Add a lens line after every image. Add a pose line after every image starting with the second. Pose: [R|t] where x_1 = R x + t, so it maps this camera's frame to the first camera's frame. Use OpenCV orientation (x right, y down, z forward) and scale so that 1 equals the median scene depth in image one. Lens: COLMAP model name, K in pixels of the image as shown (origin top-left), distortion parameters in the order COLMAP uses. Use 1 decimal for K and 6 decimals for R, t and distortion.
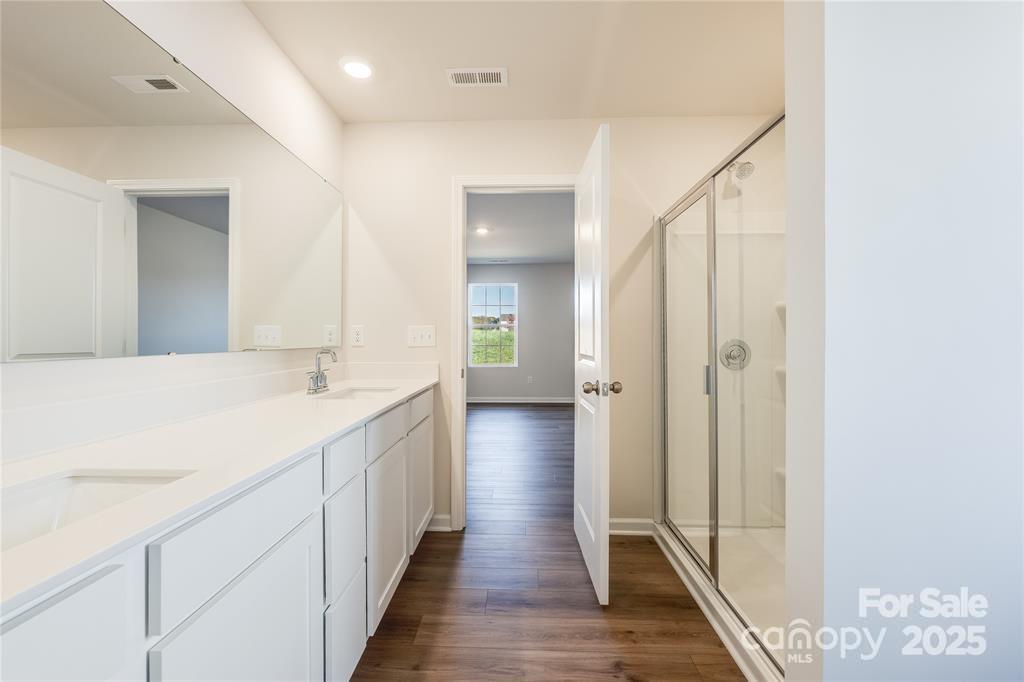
lens RADIAL K [[413.4, 0, 512.0], [0, 413.4, 341.0], [0, 0, 1]] dist [0.000773, 0.000257]
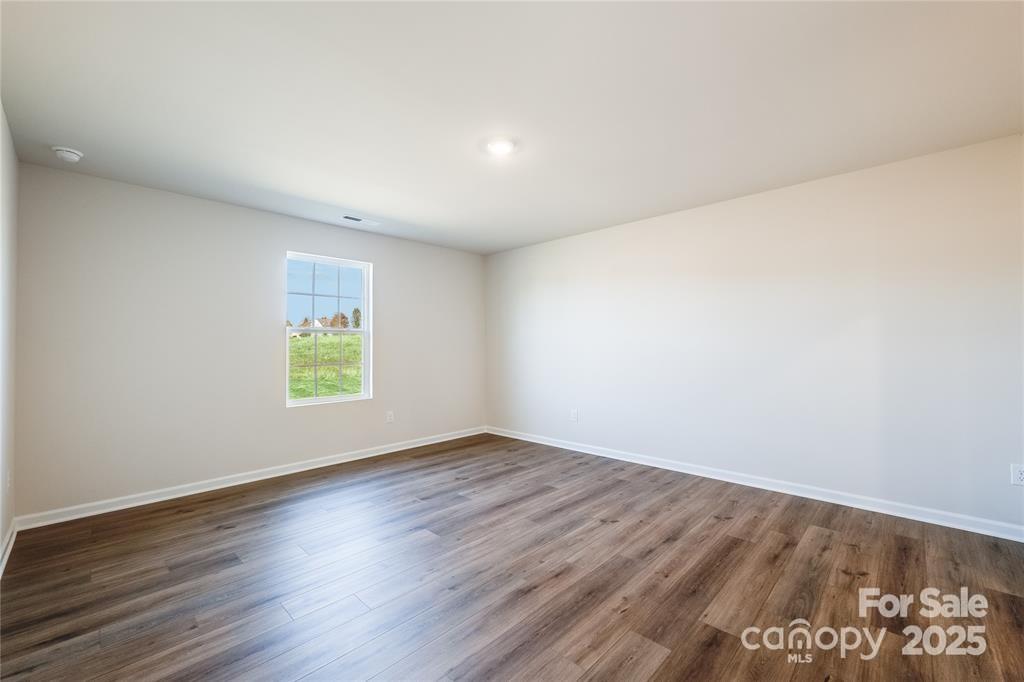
lens RADIAL K [[413.4, 0, 512.0], [0, 413.4, 341.0], [0, 0, 1]] dist [0.000773, 0.000257]
pose [[0.694755, 0.018955, 0.718996, -0.283703], [0.000631, 0.999636, -0.026963, -0.005544], [-0.719246, 0.019186, 0.694491, 0.429110]]
